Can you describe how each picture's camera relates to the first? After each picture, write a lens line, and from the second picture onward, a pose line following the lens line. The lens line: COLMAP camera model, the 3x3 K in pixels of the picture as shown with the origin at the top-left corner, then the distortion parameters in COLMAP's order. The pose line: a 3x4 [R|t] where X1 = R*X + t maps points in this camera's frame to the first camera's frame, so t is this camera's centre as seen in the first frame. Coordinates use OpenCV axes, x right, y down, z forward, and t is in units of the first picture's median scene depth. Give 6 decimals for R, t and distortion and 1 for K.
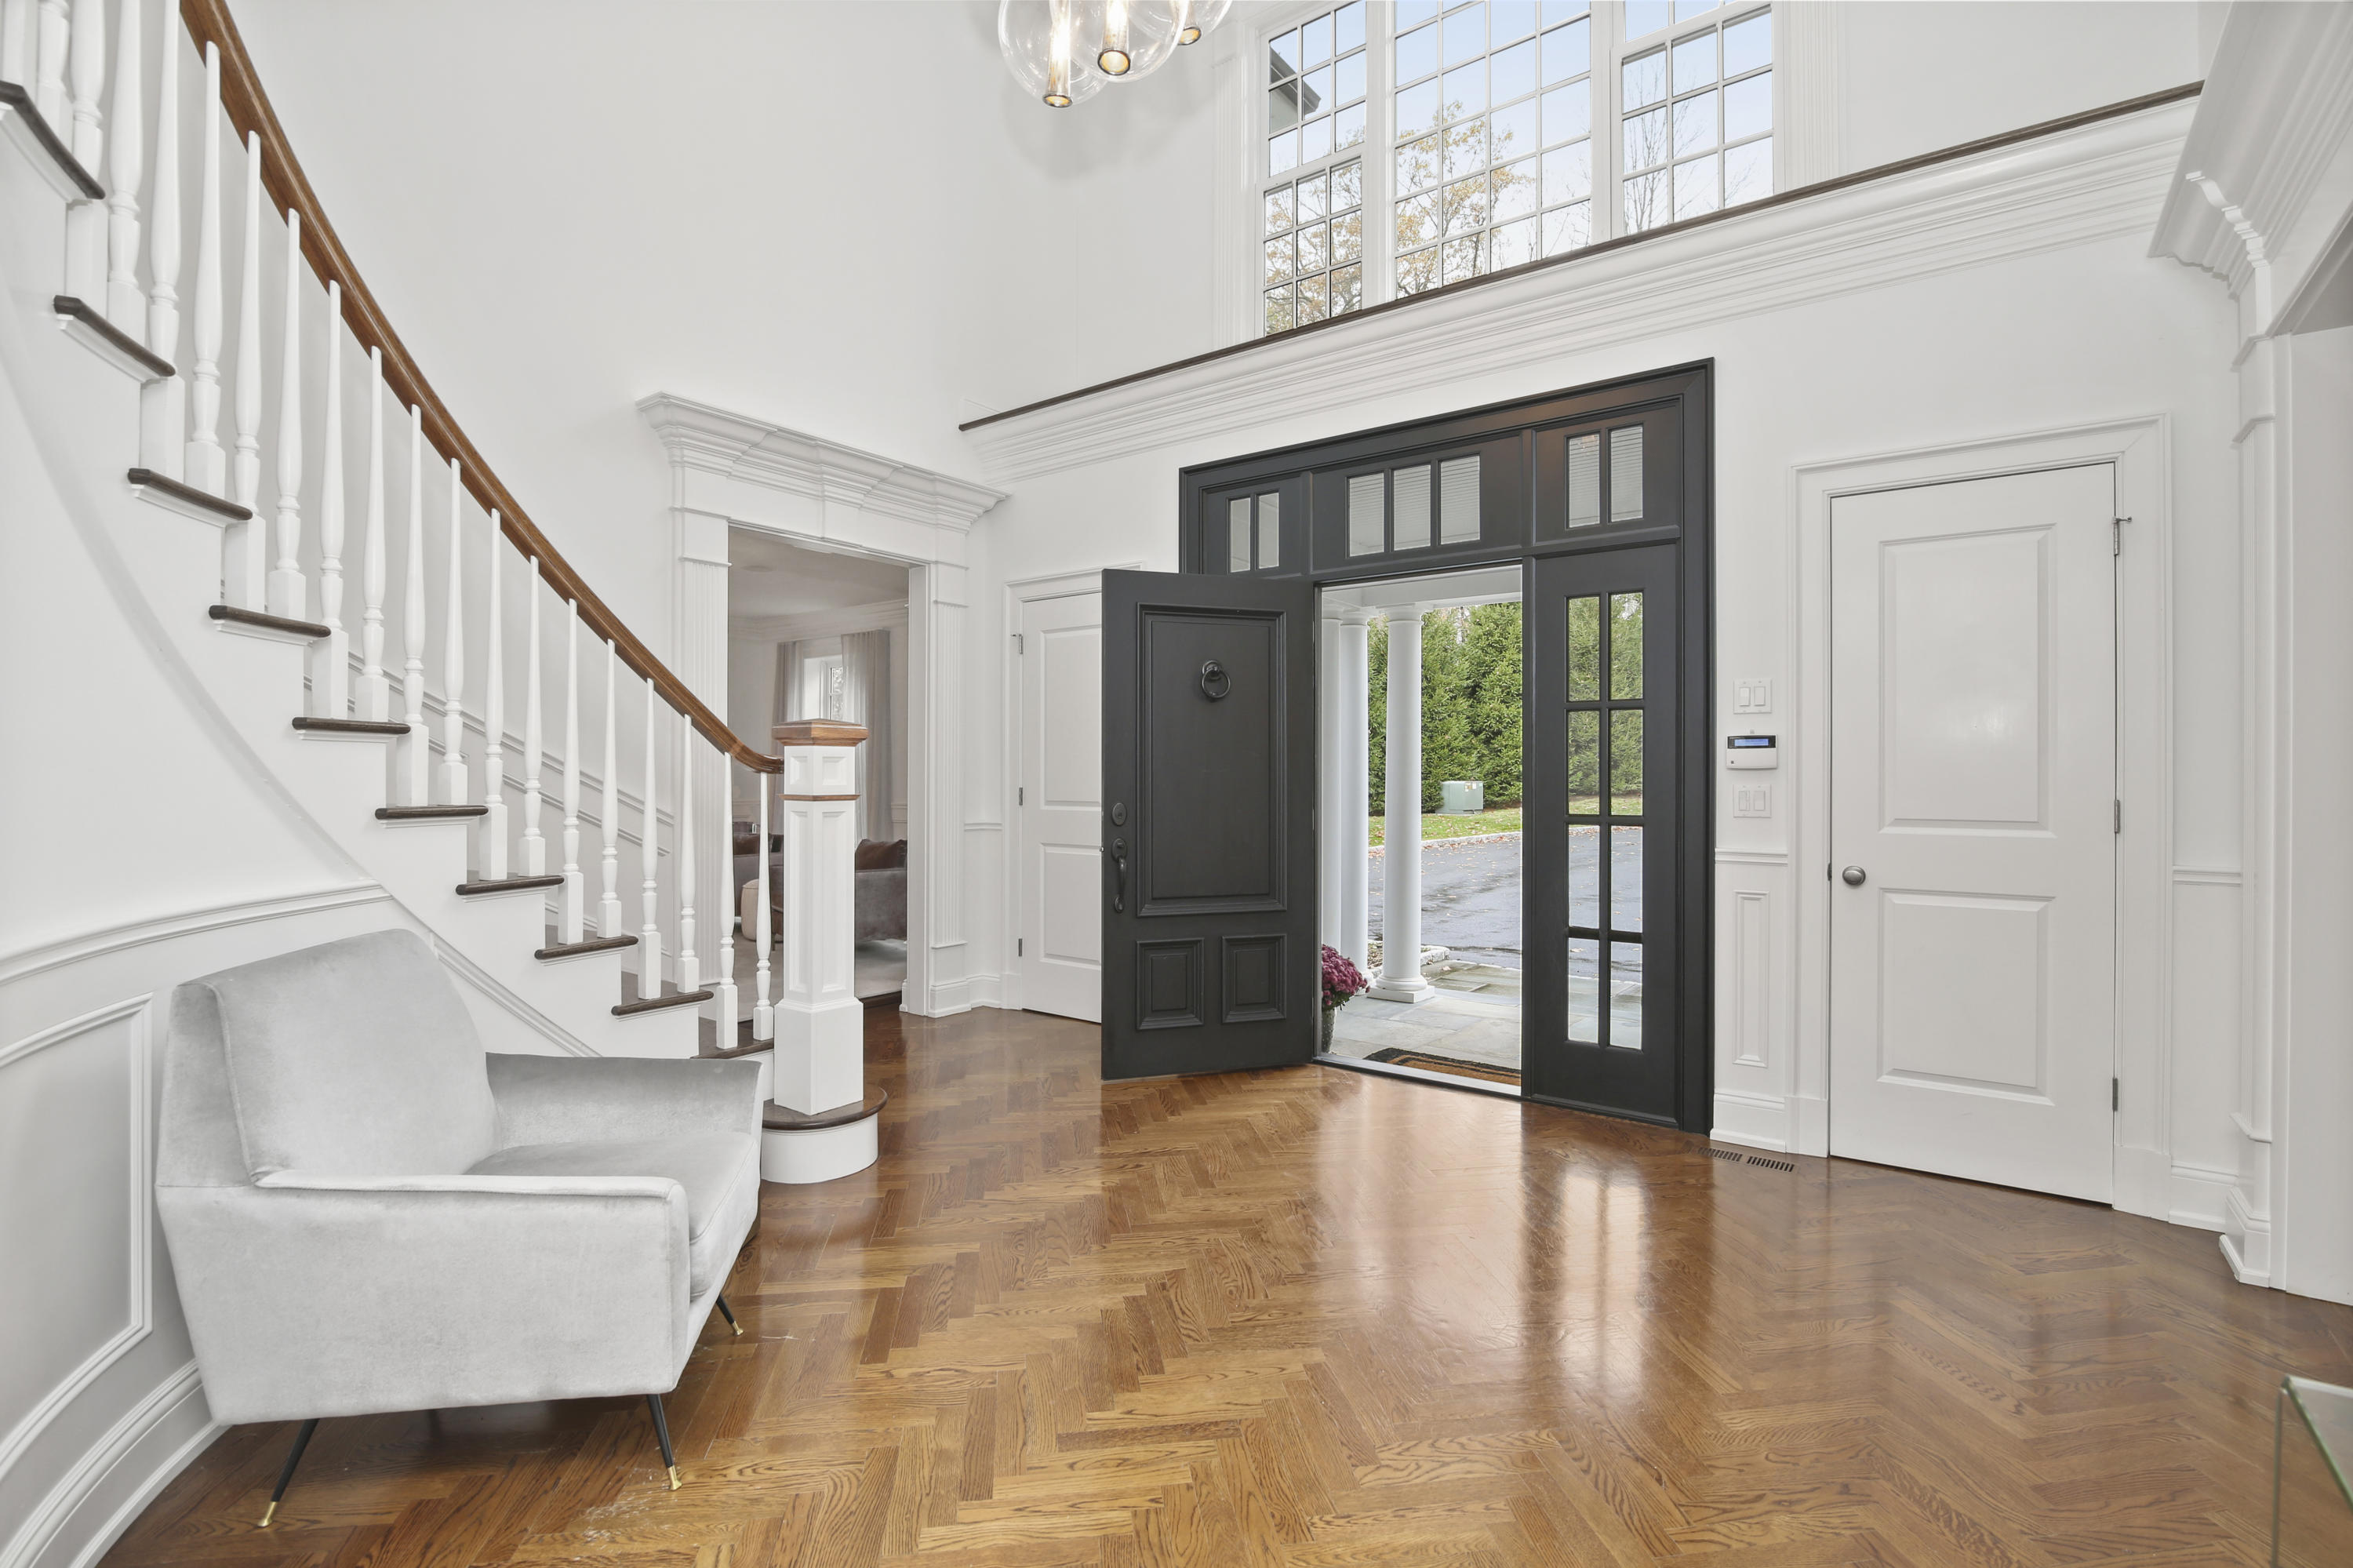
lens RADIAL K [[1087.6, 0, 1173.4], [0, 1087.6, 763.5], [0, 0, 1]] dist [0.000190, -0.000149]
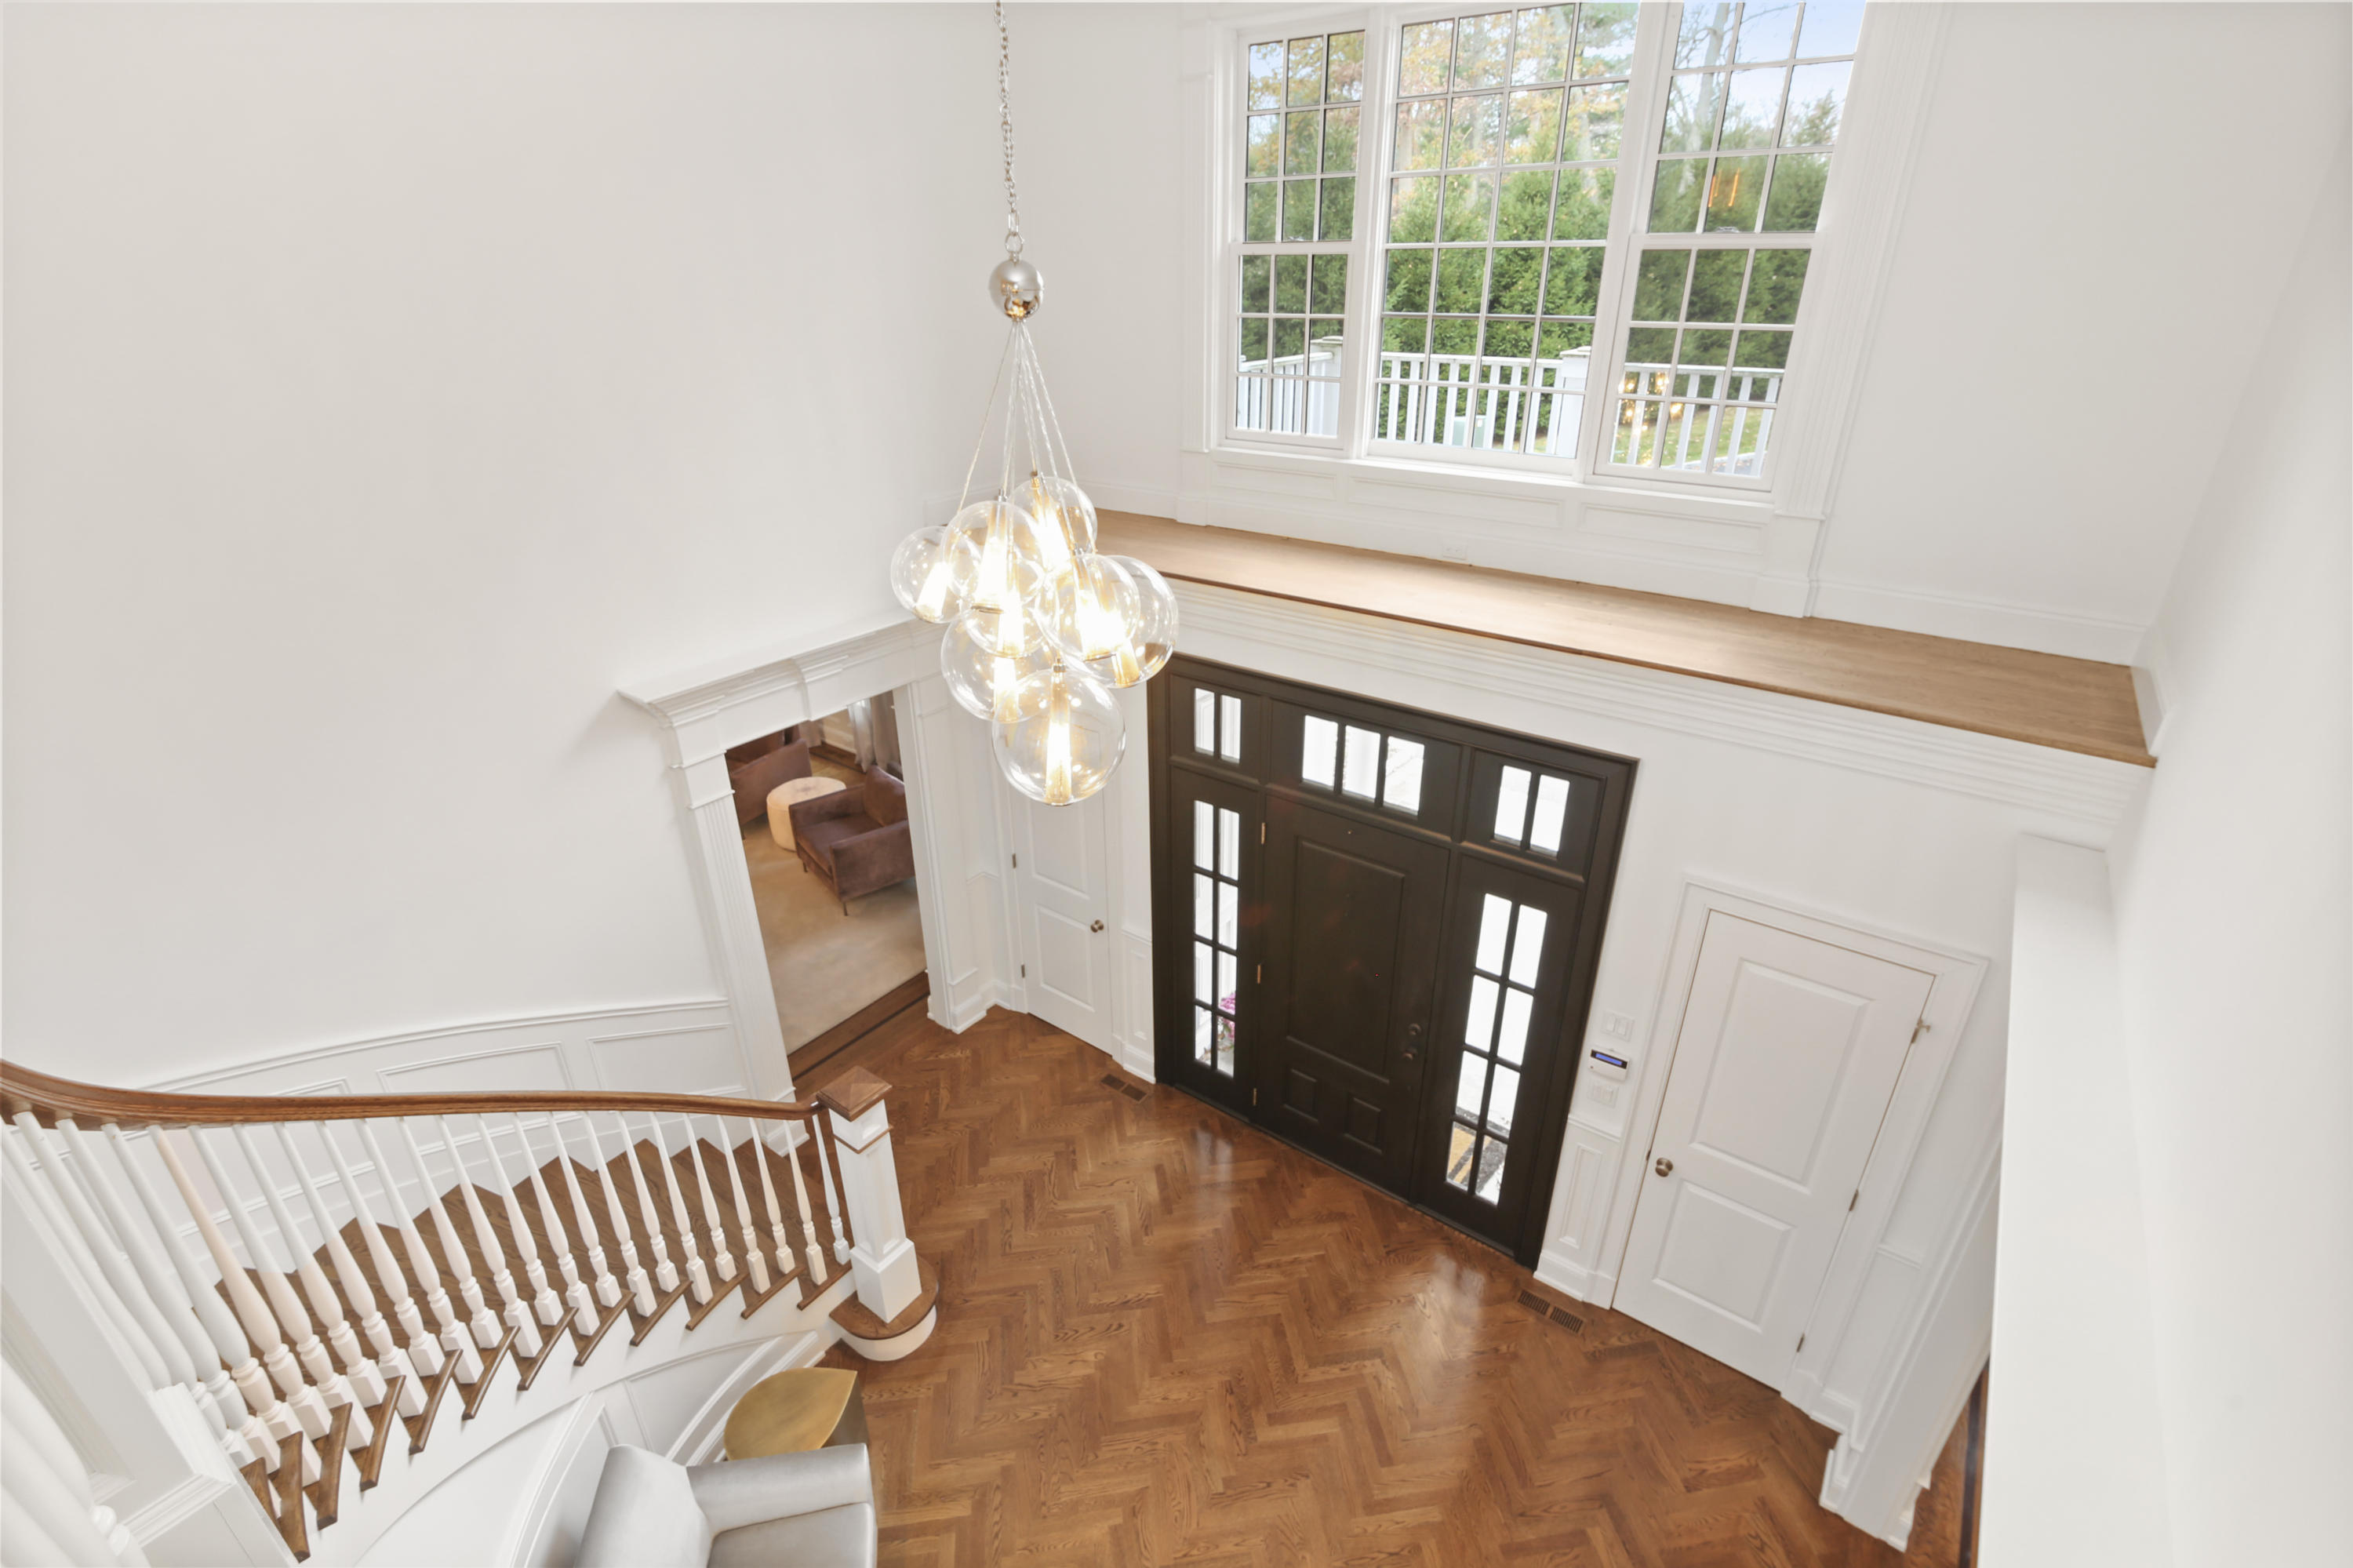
lens RADIAL K [[1087.6, 0, 1173.4], [0, 1087.6, 763.5], [0, 0, 1]] dist [0.000190, -0.000149]
pose [[0.999950, -0.009512, -0.003152, 0.045207], [0.009929, 0.897918, 0.440050, -0.843026], [-0.001356, -0.440059, 0.897968, 0.043766]]
